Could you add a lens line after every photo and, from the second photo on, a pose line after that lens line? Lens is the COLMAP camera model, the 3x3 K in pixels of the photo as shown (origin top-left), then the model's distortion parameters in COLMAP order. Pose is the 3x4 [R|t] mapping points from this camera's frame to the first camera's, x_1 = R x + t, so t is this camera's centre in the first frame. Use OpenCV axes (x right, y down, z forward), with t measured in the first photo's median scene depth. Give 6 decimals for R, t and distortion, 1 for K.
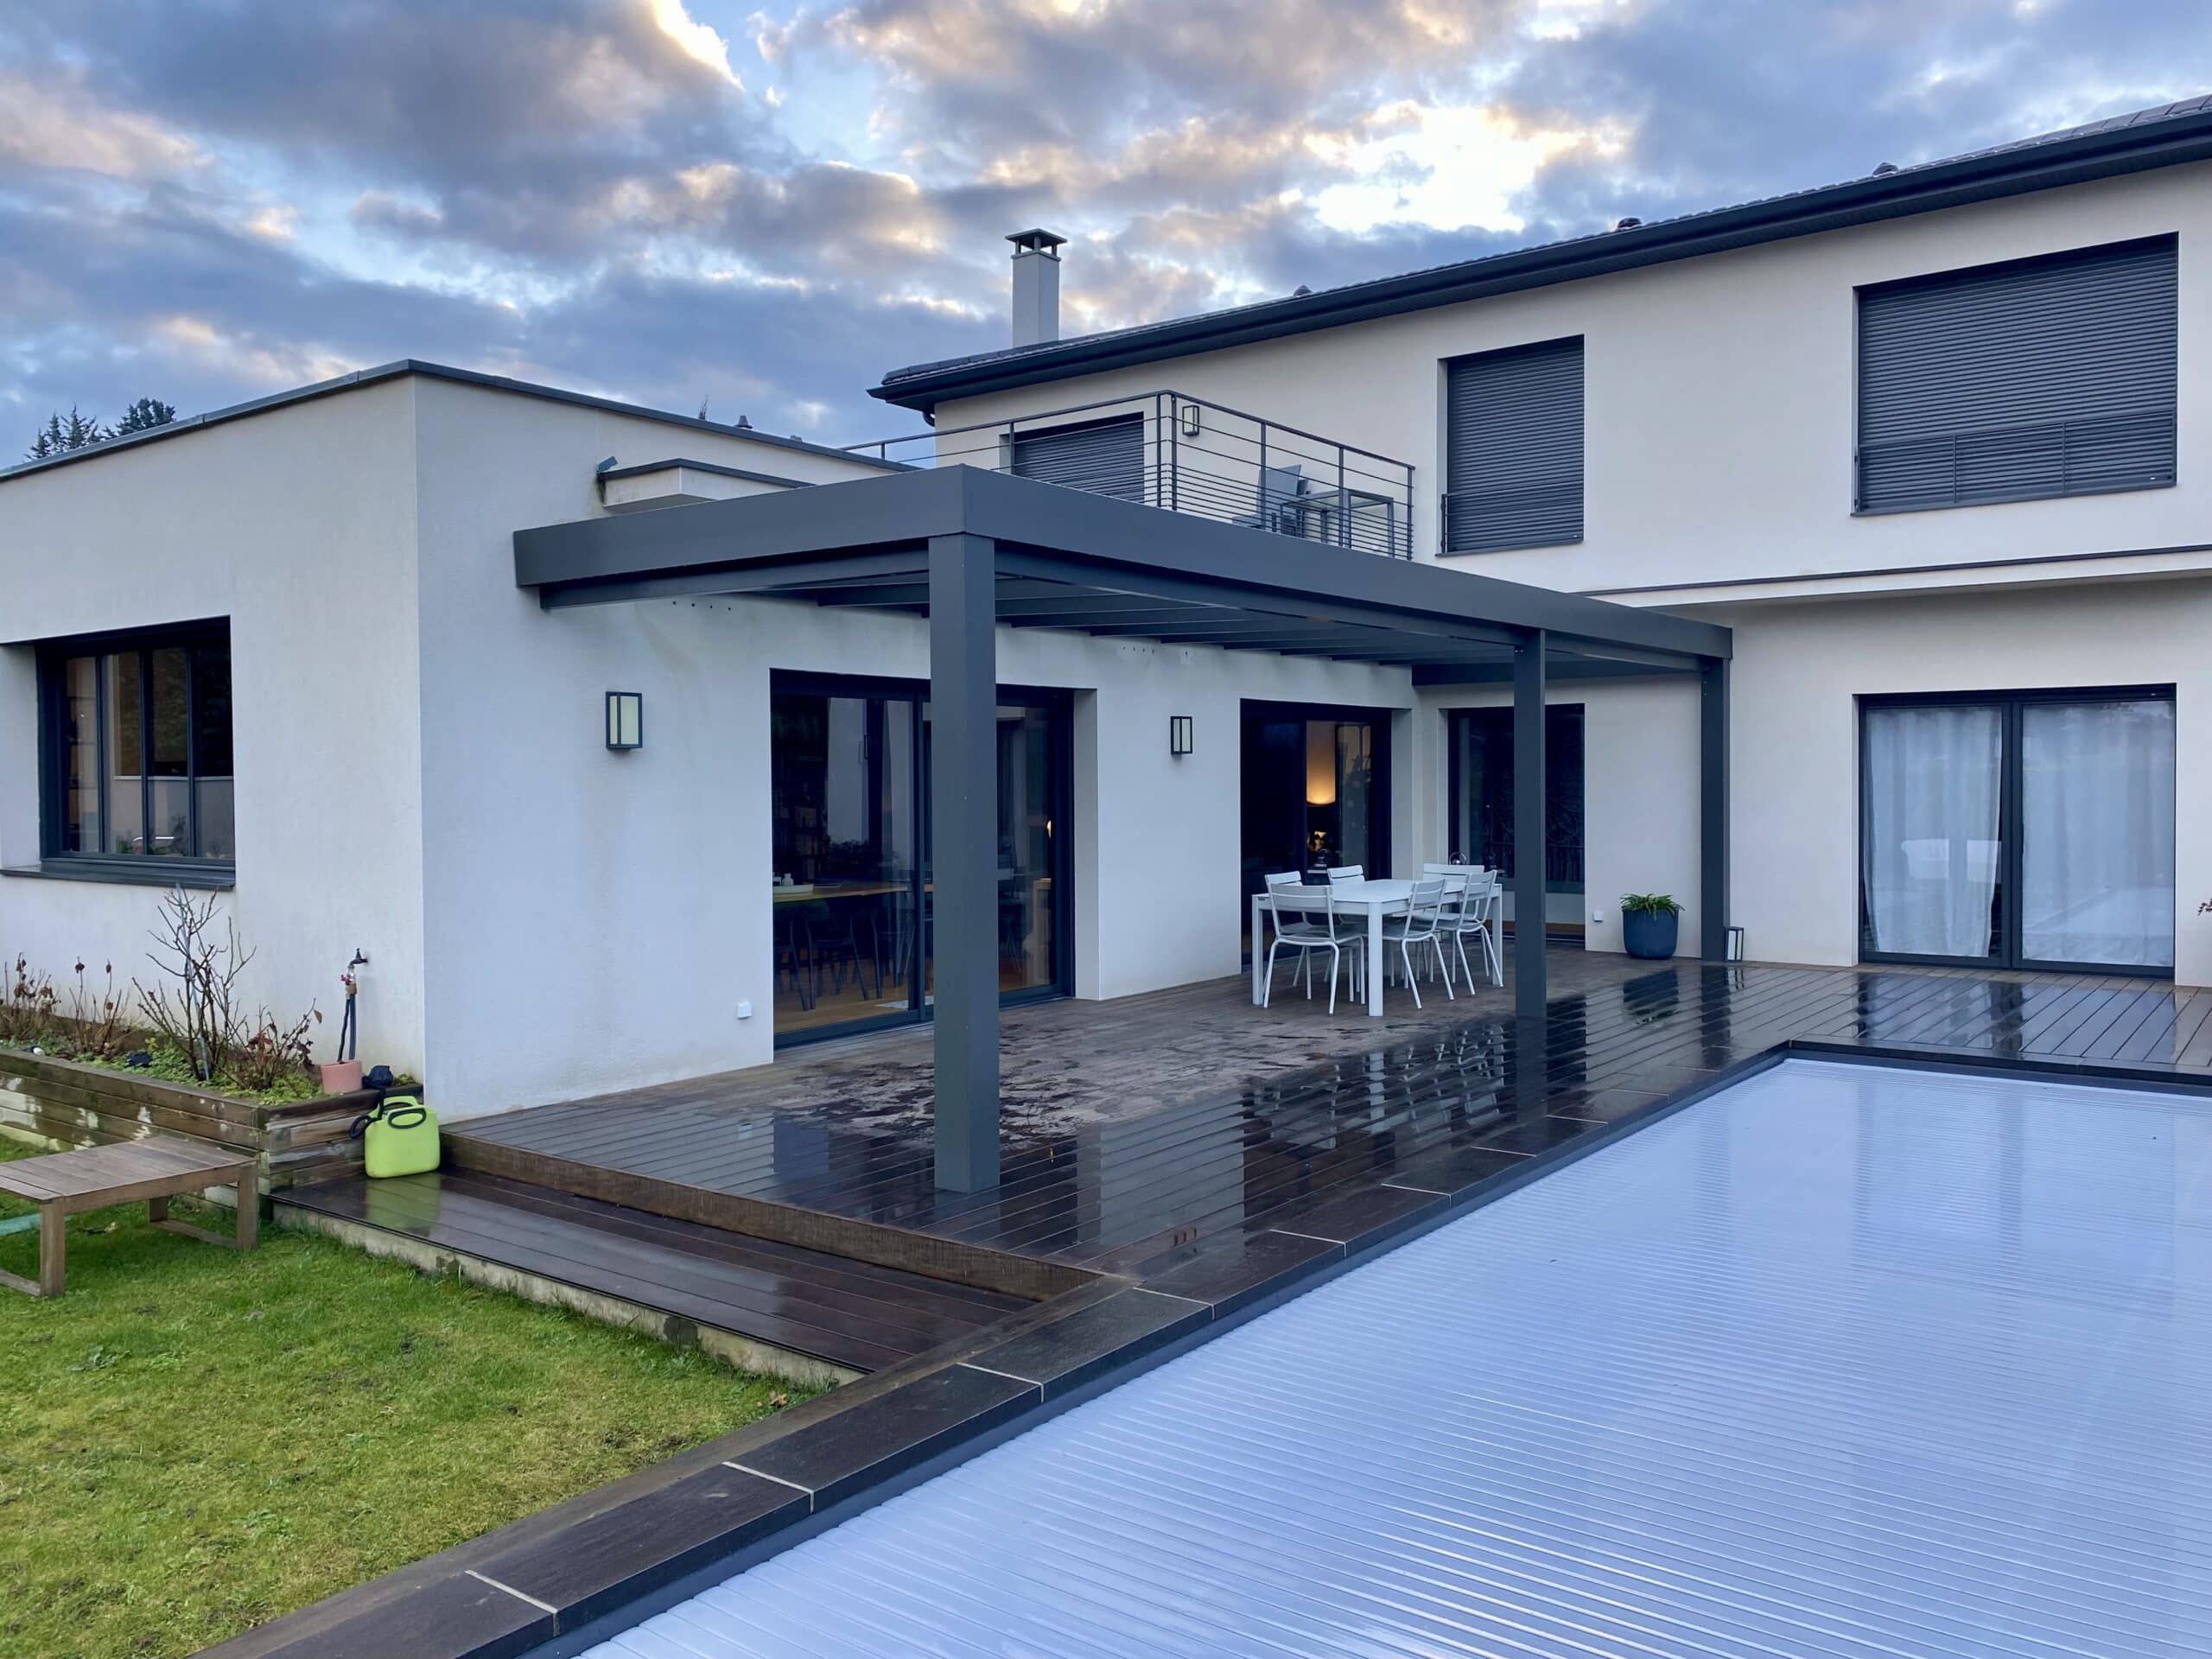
lens RADIAL K [[1671.8, 0, 1106.0], [0, 1671.8, 829.5], [0, 0, 1]] dist [0.019711, -0.011994]
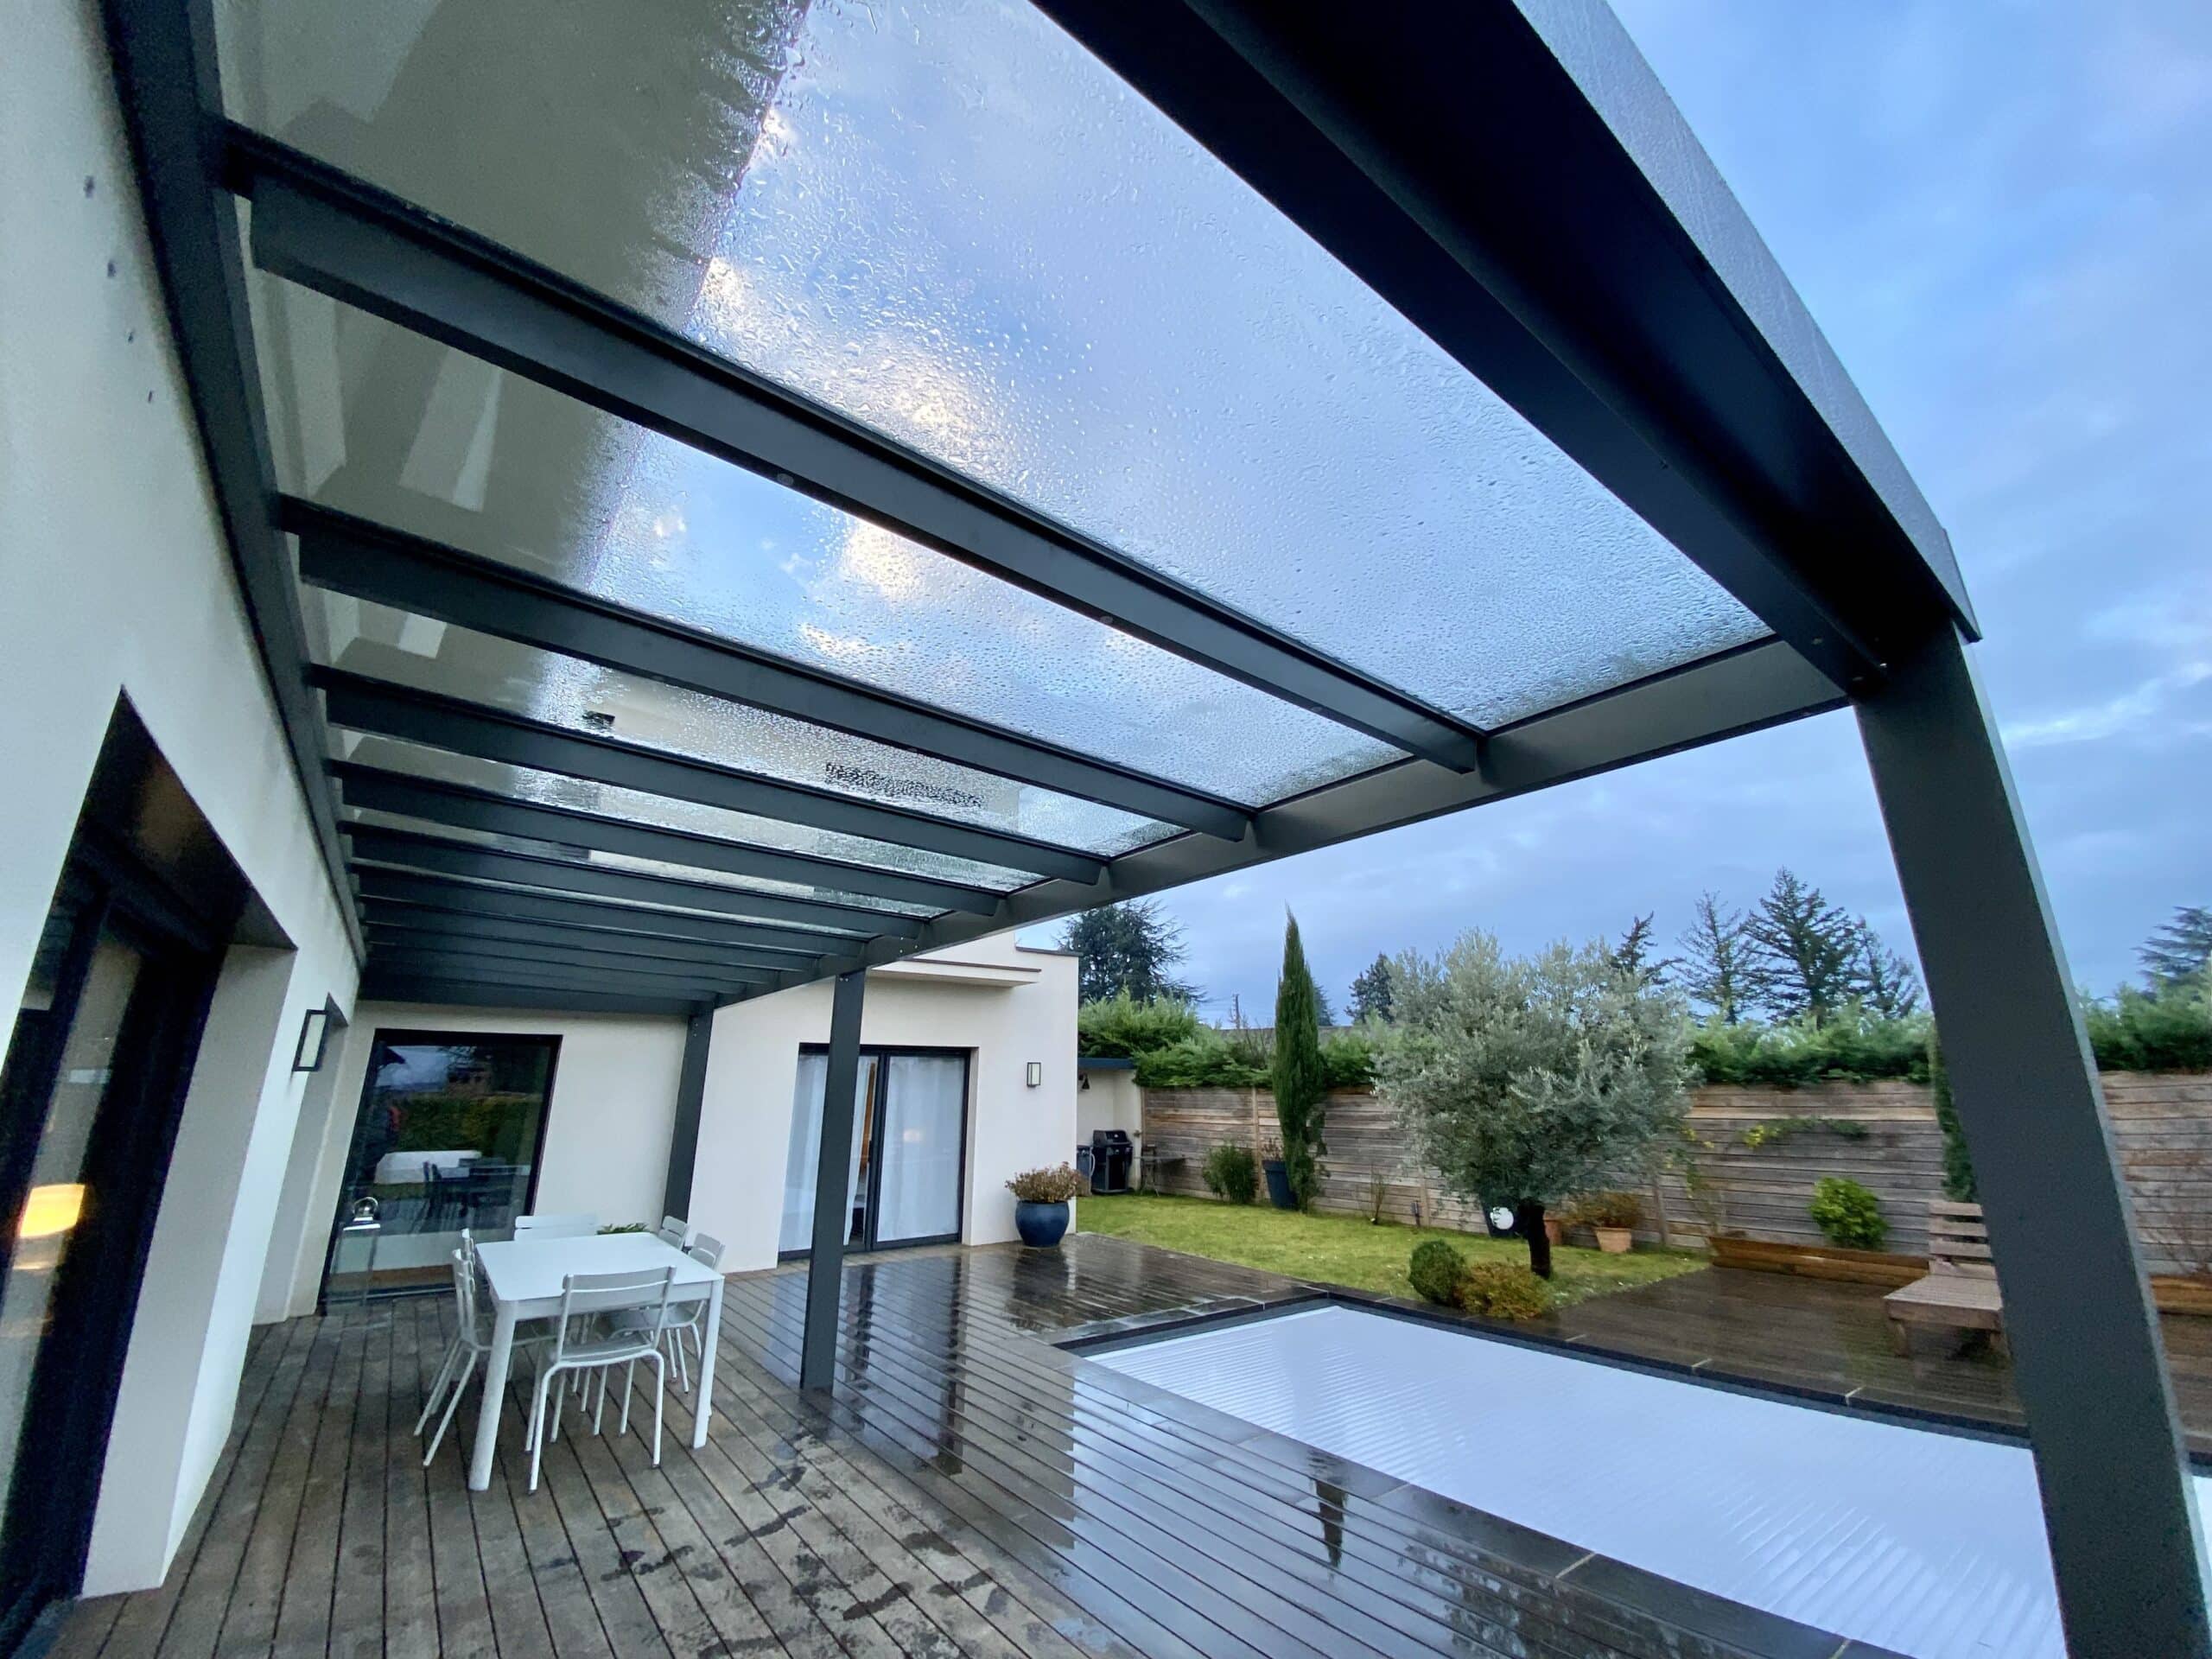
lens RADIAL K [[886.5, 0, 1101.5], [0, 886.5, 821.8], [0, 0, 1]] dist [0.008283, -0.015382]
pose [[0.266189, 0.282741, 0.921521, -0.322746], [0.025951, 0.953565, -0.300069, -0.046475], [-0.963572, 0.103789, 0.246491, 0.951140]]
